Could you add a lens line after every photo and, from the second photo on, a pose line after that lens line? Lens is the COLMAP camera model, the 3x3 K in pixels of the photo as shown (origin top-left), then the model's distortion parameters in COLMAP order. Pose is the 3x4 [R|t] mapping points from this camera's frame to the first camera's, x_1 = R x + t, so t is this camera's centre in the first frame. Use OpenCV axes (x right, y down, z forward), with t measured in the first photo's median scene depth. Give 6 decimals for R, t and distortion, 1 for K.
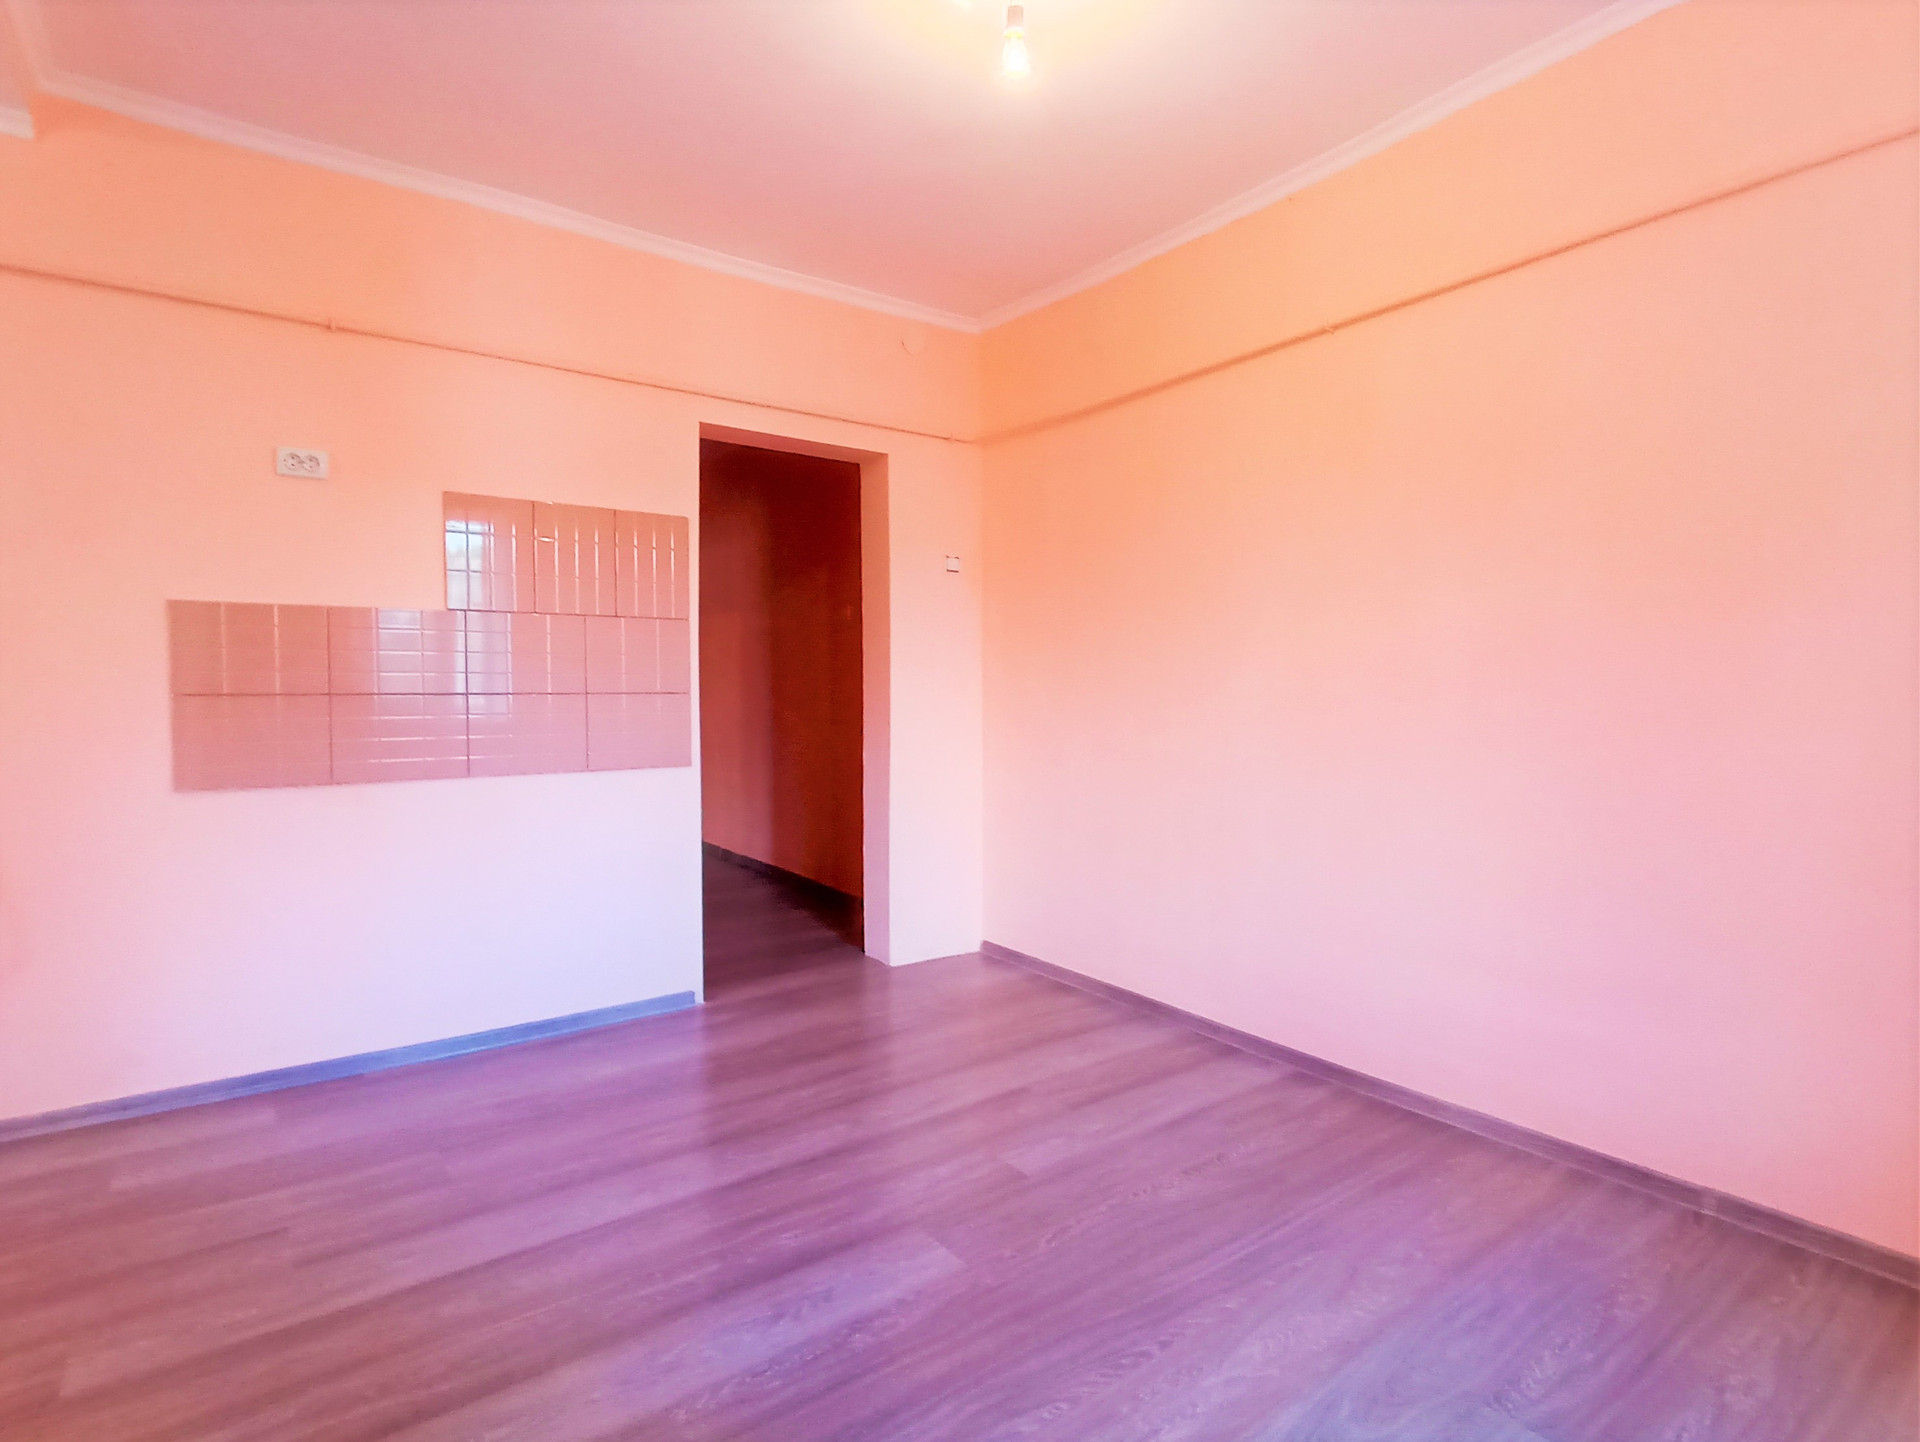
lens RADIAL K [[986.5, 0, 952.1], [0, 986.5, 720.7], [0, 0, 1]] dist [0.002376, 0.000206]
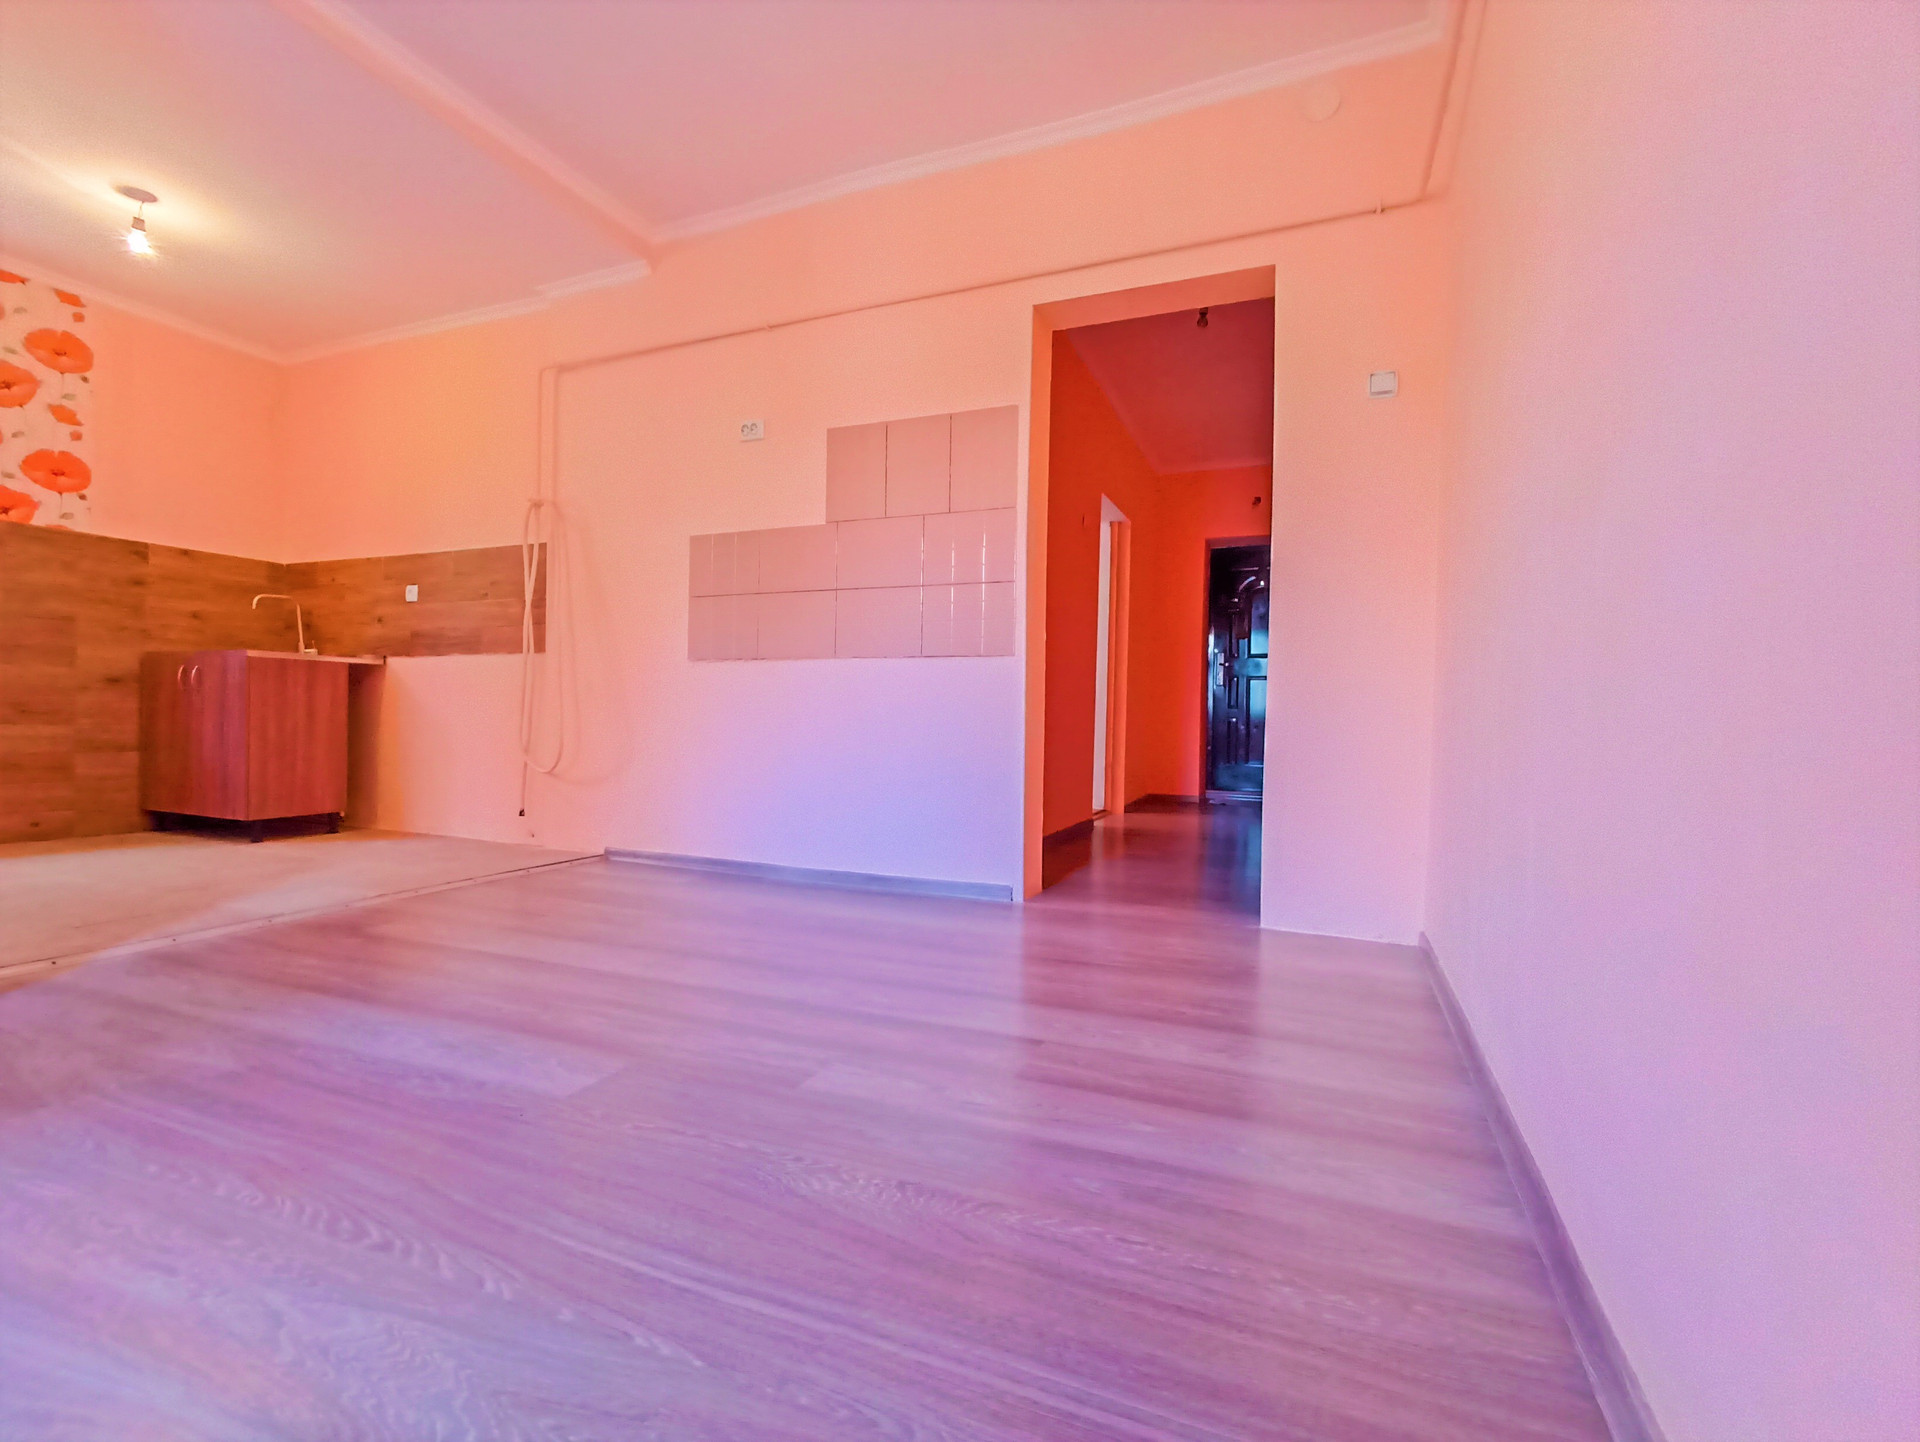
lens RADIAL K [[877.3, 0, 954.5], [0, 877.3, 730.3], [0, 0, 1]] dist [-0.000942, -0.000306]
pose [[0.509644, 0.015279, -0.860249, 0.623557], [-0.052351, 0.998540, -0.013279, 0.183433], [0.858791, 0.051802, 0.509701, 0.687511]]
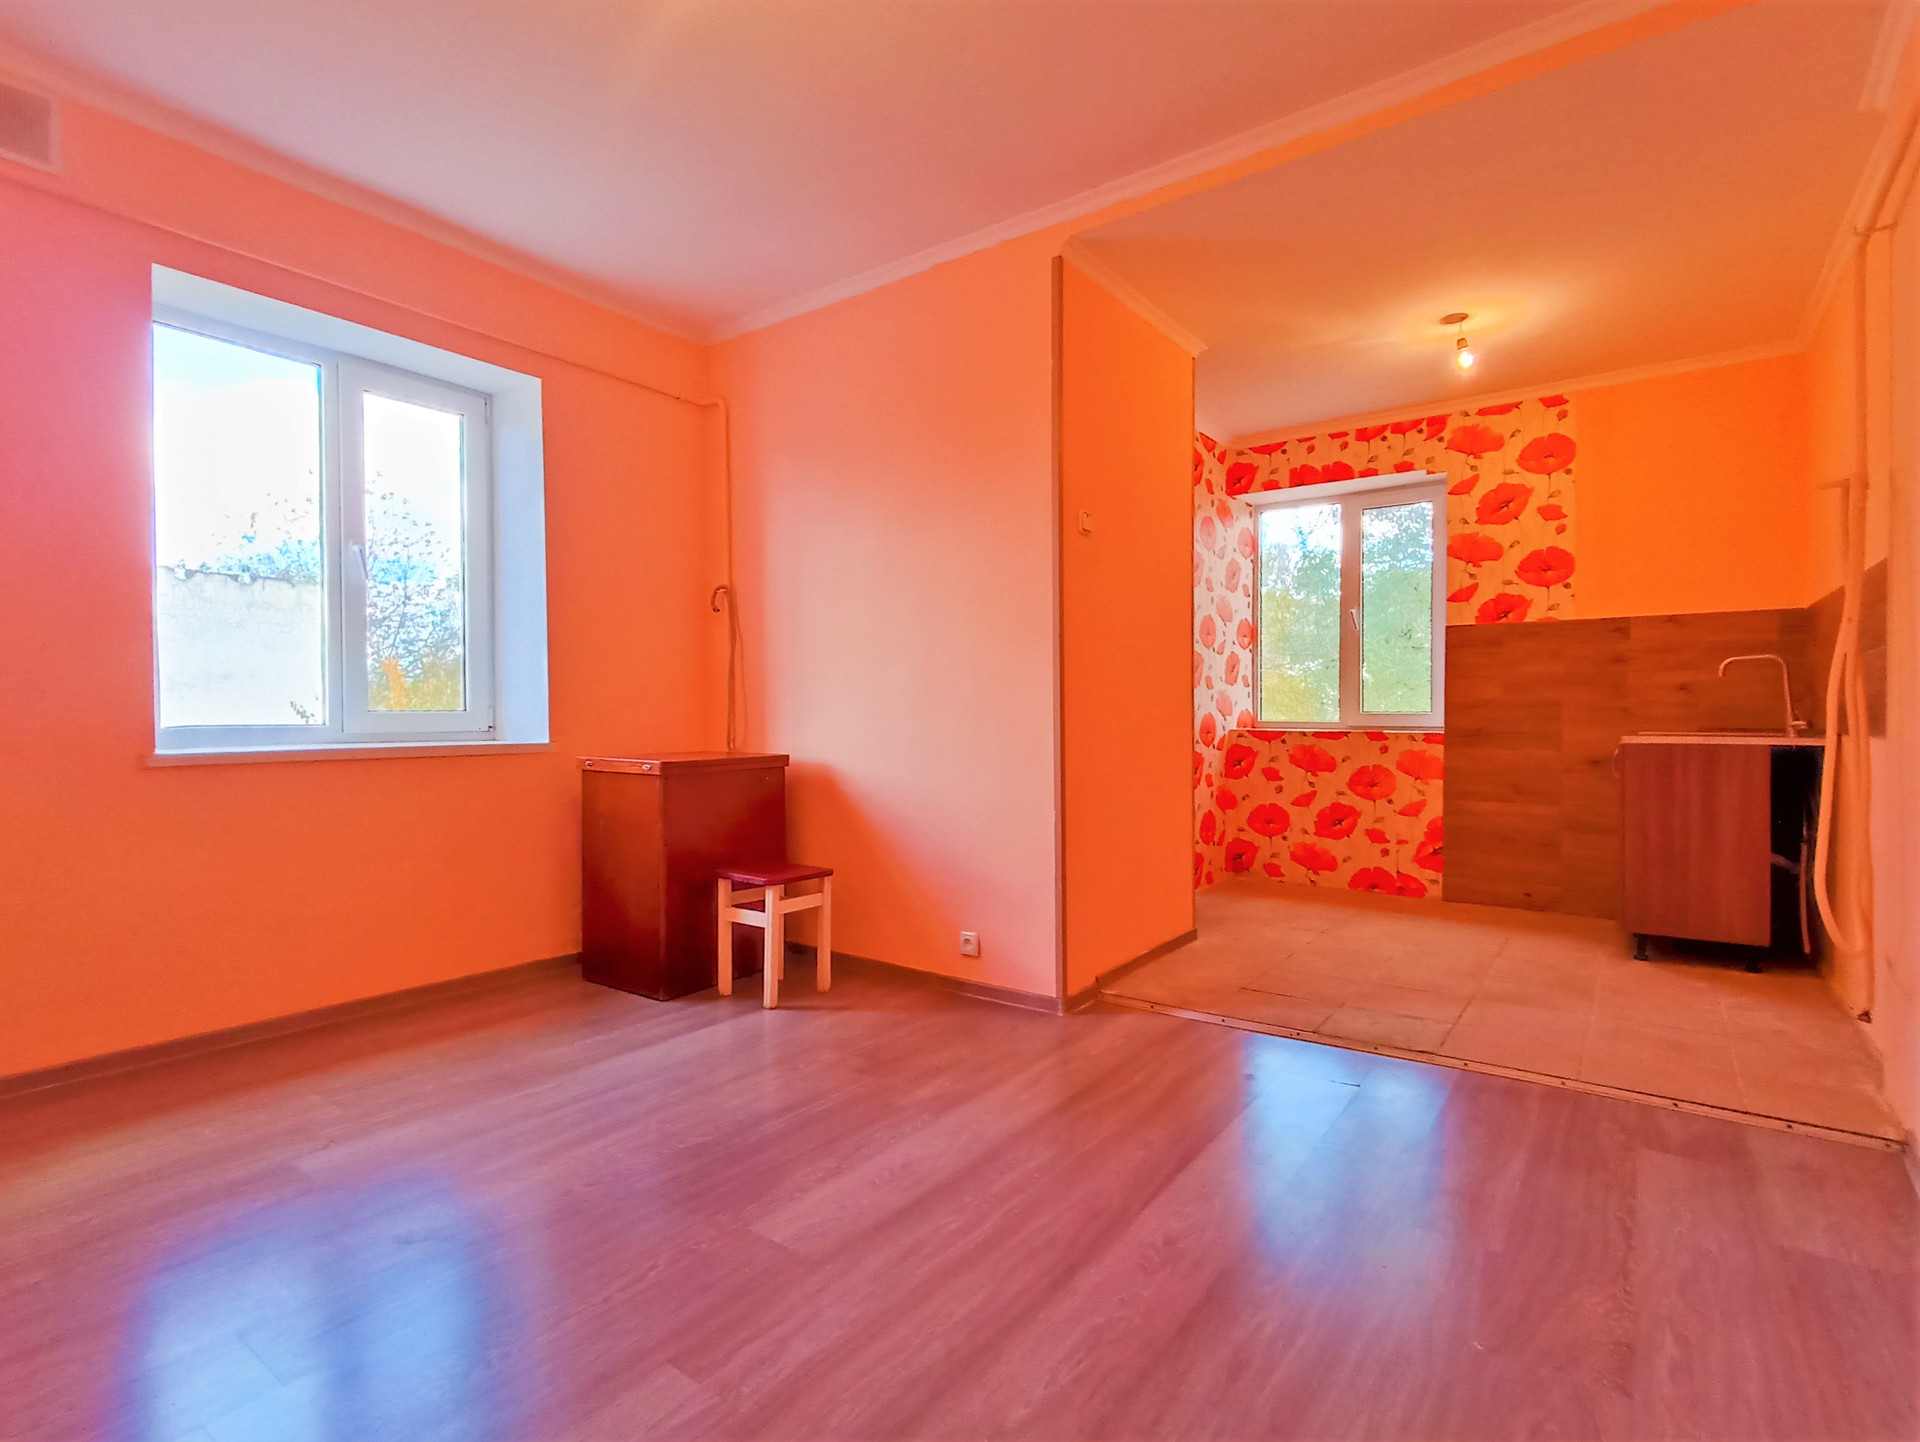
lens RADIAL K [[940.8, 0, 954.6], [0, 940.8, 731.9], [0, 0, 1]] dist [-0.004425, -0.000538]
pose [[-0.956629, 0.004774, -0.291269, 0.066882], [-0.012658, 0.998240, 0.057932, 0.011591], [0.291033, 0.059107, -0.954885, 1.467457]]
